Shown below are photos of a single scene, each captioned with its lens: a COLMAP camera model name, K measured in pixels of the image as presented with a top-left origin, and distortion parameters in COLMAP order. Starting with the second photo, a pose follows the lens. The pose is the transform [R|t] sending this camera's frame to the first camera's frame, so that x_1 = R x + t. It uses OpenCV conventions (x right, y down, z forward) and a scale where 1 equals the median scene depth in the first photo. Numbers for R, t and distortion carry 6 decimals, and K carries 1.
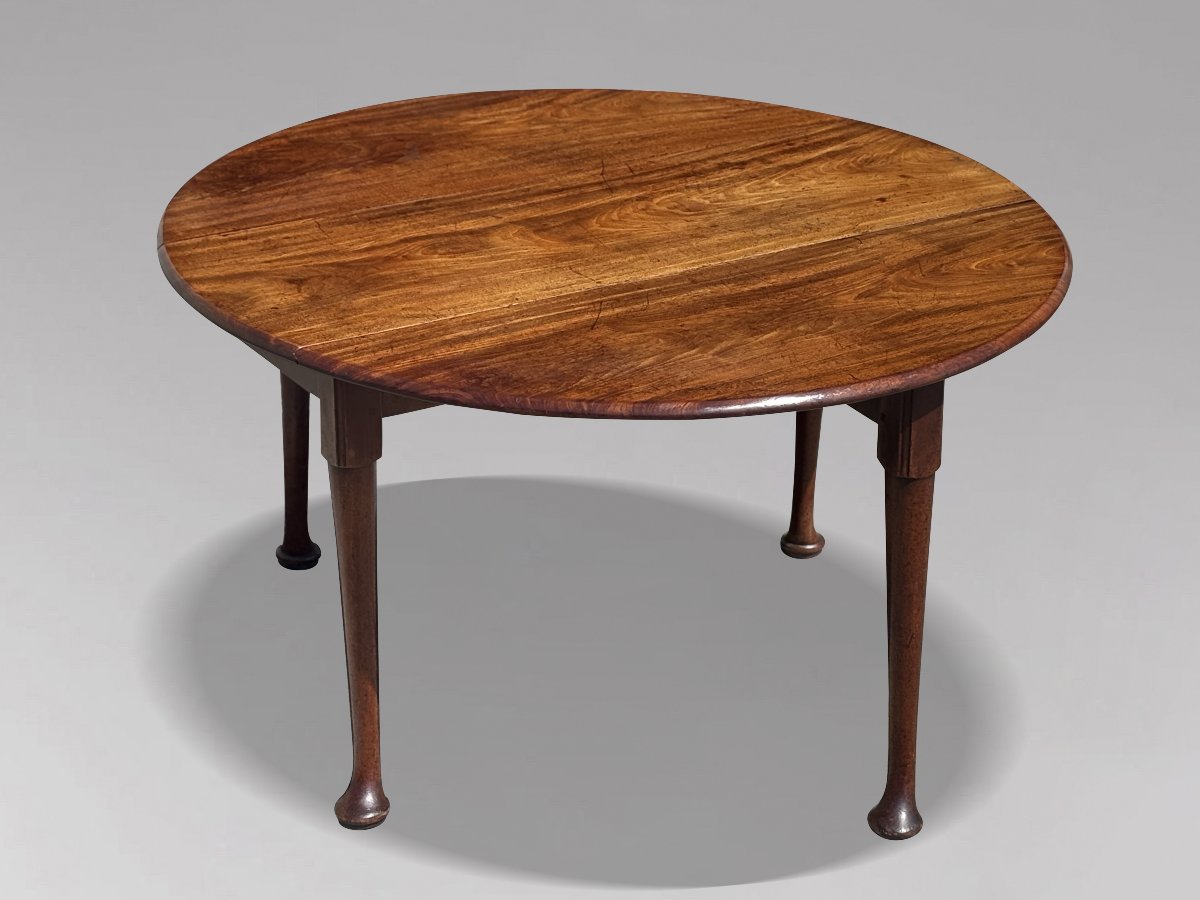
lens RADIAL K [[2731.5, 0, 599.4], [0, 2731.5, 450.8], [0, 0, 1]] dist [0.226130, 0.000000]
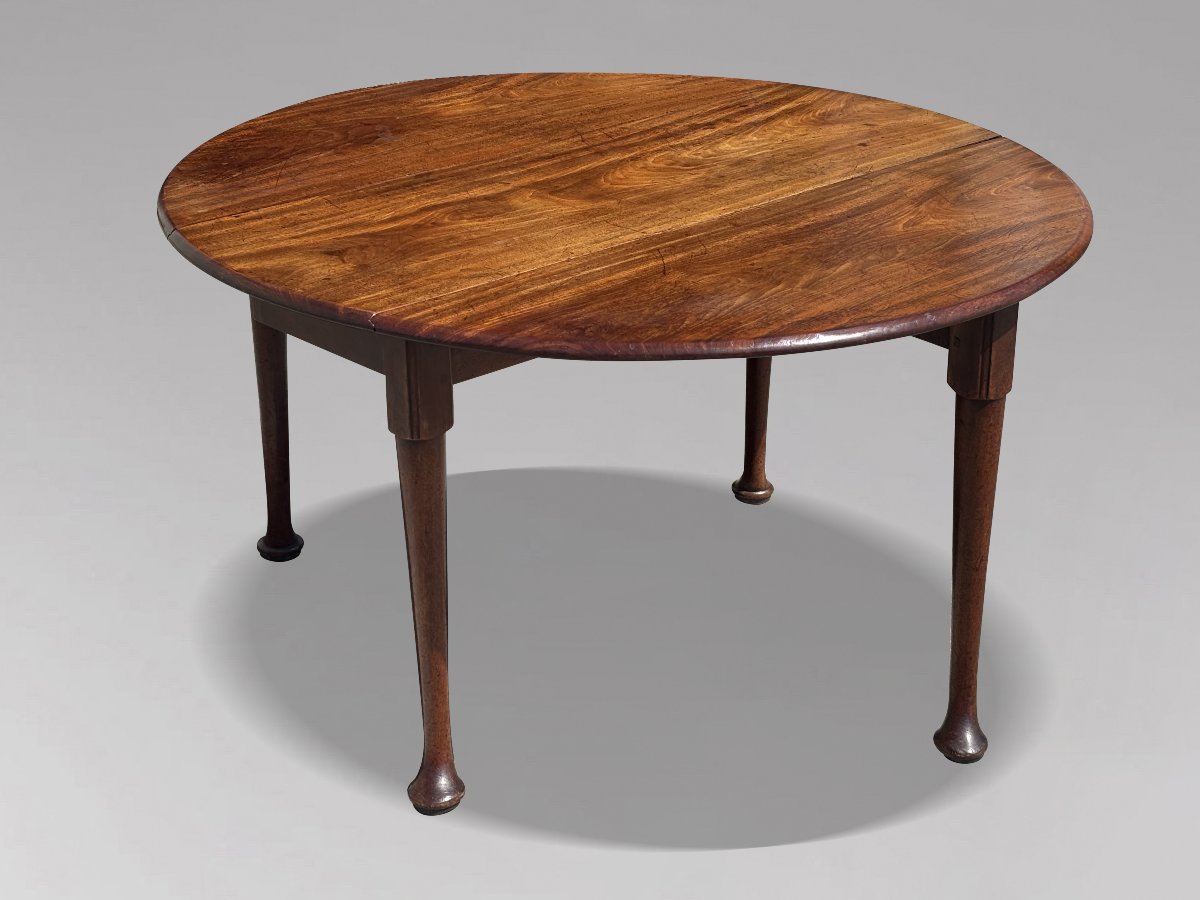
lens RADIAL K [[2045.6, 0, 615.2], [0, 2045.6, 452.7], [0, 0, 1]] dist [0.185501, 0.000000]
pose [[0.979638, -0.089018, 0.179960, -0.146099], [0.089531, 0.995970, 0.005289, 0.012161], [-0.179705, 0.010931, 0.983660, 0.270107]]
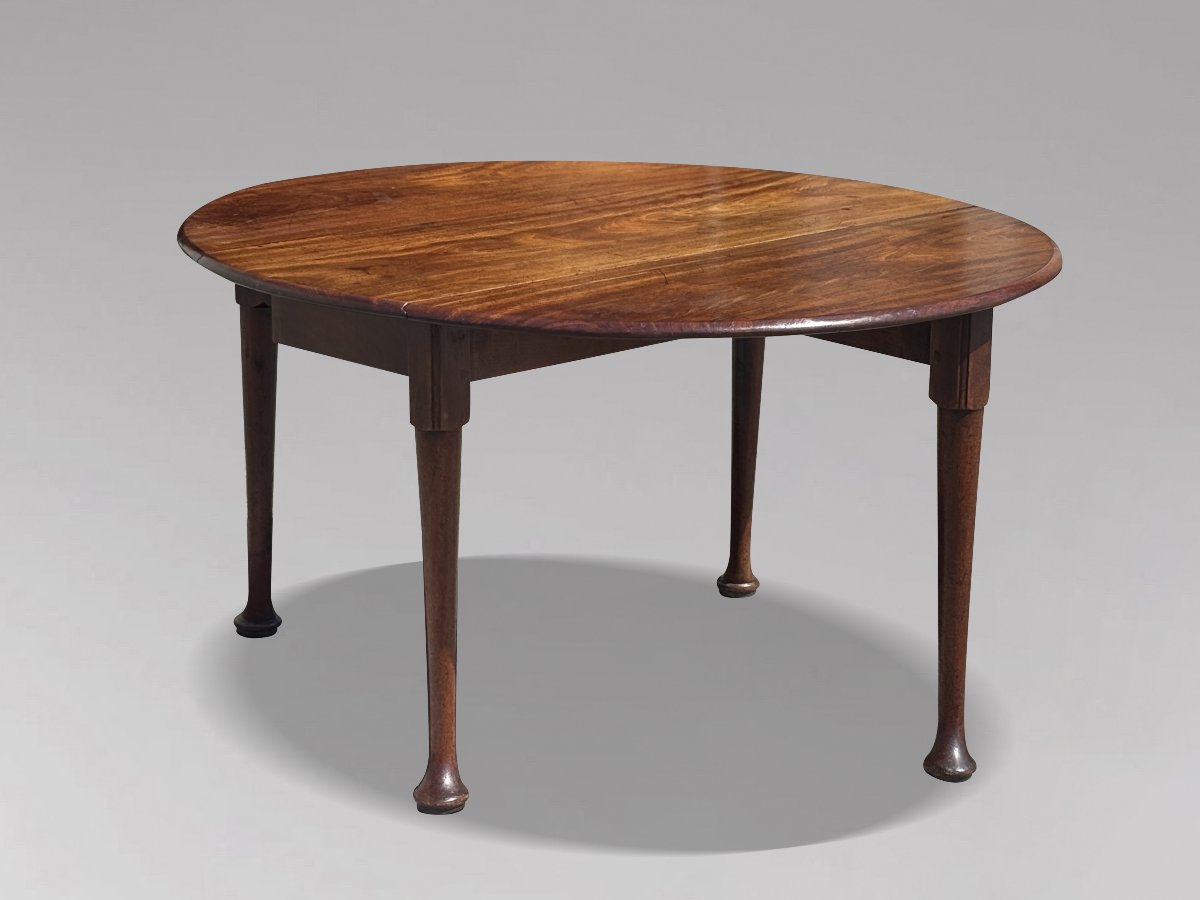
lens RADIAL K [[2731.5, 0, 596.6], [0, 2731.5, 442.6], [0, 0, 1]] dist [0.226130, 0.000000]
pose [[0.973760, -0.051691, 0.221631, -0.247868], [0.086758, 0.984637, -0.151533, 0.161141], [-0.210394, 0.166785, 0.963285, 0.003269]]
